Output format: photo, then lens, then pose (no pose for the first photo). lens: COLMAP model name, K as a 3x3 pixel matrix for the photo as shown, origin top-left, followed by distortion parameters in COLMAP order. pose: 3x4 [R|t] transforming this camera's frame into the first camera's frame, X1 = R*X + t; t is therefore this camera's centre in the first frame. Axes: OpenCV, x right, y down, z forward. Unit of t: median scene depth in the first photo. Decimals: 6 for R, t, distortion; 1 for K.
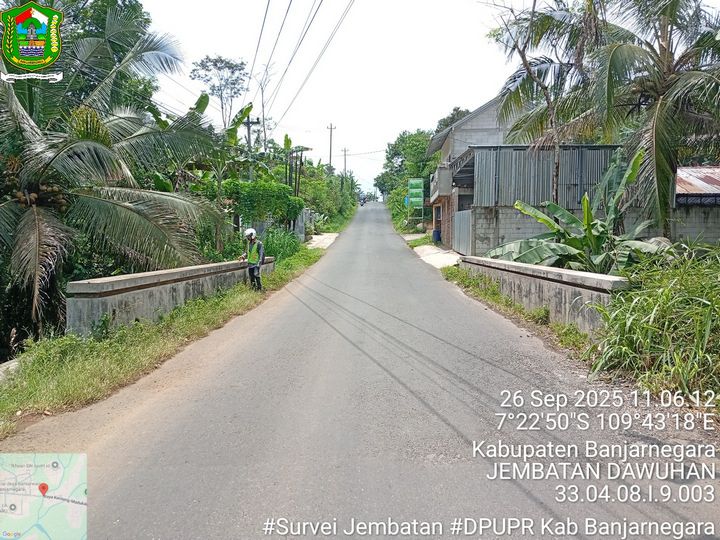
lens RADIAL K [[552.5, 0, 356.5], [0, 552.5, 285.8], [0, 0, 1]] dist [0.083072, -0.168522]
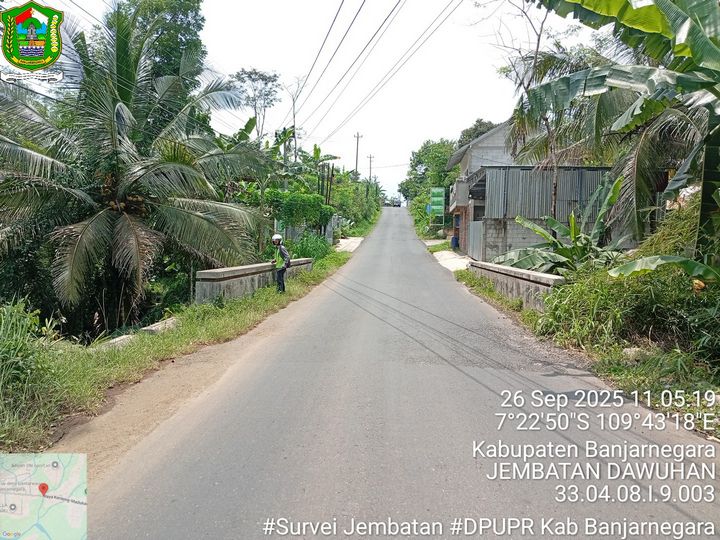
lens RADIAL K [[559.9, 0, 359.1], [0, 559.9, 271.8], [0, 0, 1]] dist [0.087560, -0.190009]
pose [[0.999151, 0.022347, -0.034613, -0.003267], [-0.023446, 0.999223, -0.031685, 0.007320], [0.033878, 0.032469, 0.998898, -0.117063]]
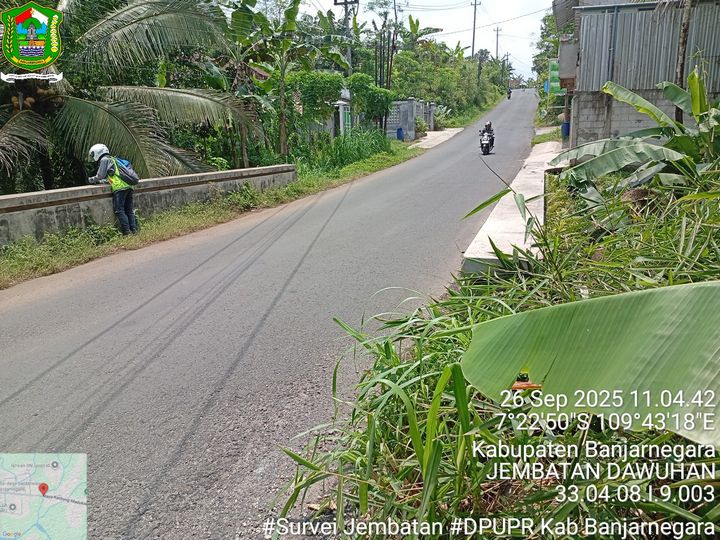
lens RADIAL K [[559.9, 0, 359.1], [0, 559.9, 271.8], [0, 0, 1]] dist [0.087560, -0.190009]
pose [[0.961244, 0.046919, -0.271677, 0.106915], [-0.004103, 0.987738, 0.156067, -0.014409], [0.275668, -0.148904, 0.949650, 0.111264]]
